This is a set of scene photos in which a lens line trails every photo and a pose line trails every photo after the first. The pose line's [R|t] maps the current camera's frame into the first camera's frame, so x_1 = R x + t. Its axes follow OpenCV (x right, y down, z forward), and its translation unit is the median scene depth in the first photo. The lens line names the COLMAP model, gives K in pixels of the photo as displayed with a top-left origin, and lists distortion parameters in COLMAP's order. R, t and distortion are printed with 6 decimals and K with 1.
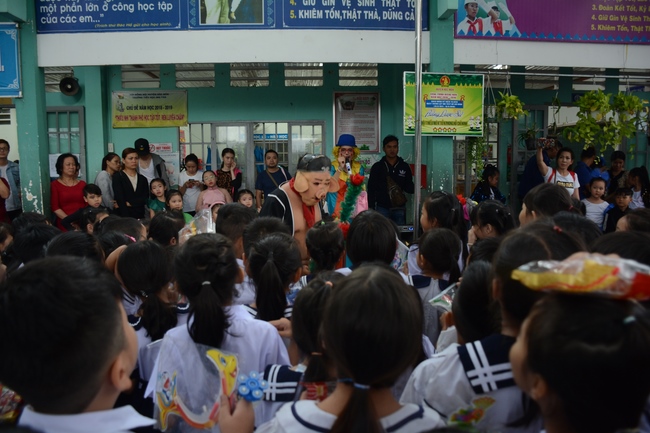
lens RADIAL K [[511.8, 0, 325.0], [0, 511.8, 216.5], [0, 0, 1]] dist [-0.143252, 0.100633]
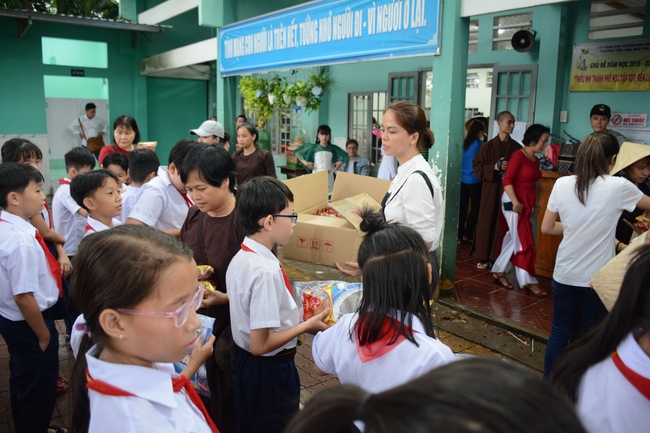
lens RADIAL K [[511.8, 0, 325.0], [0, 511.8, 216.5], [0, 0, 1]] dist [-0.143252, 0.100633]
pose [[0.563978, 0.180797, -0.805755, 0.029937], [-0.122983, 0.983246, 0.134542, -0.054125], [0.816581, 0.023216, 0.576764, 0.314239]]
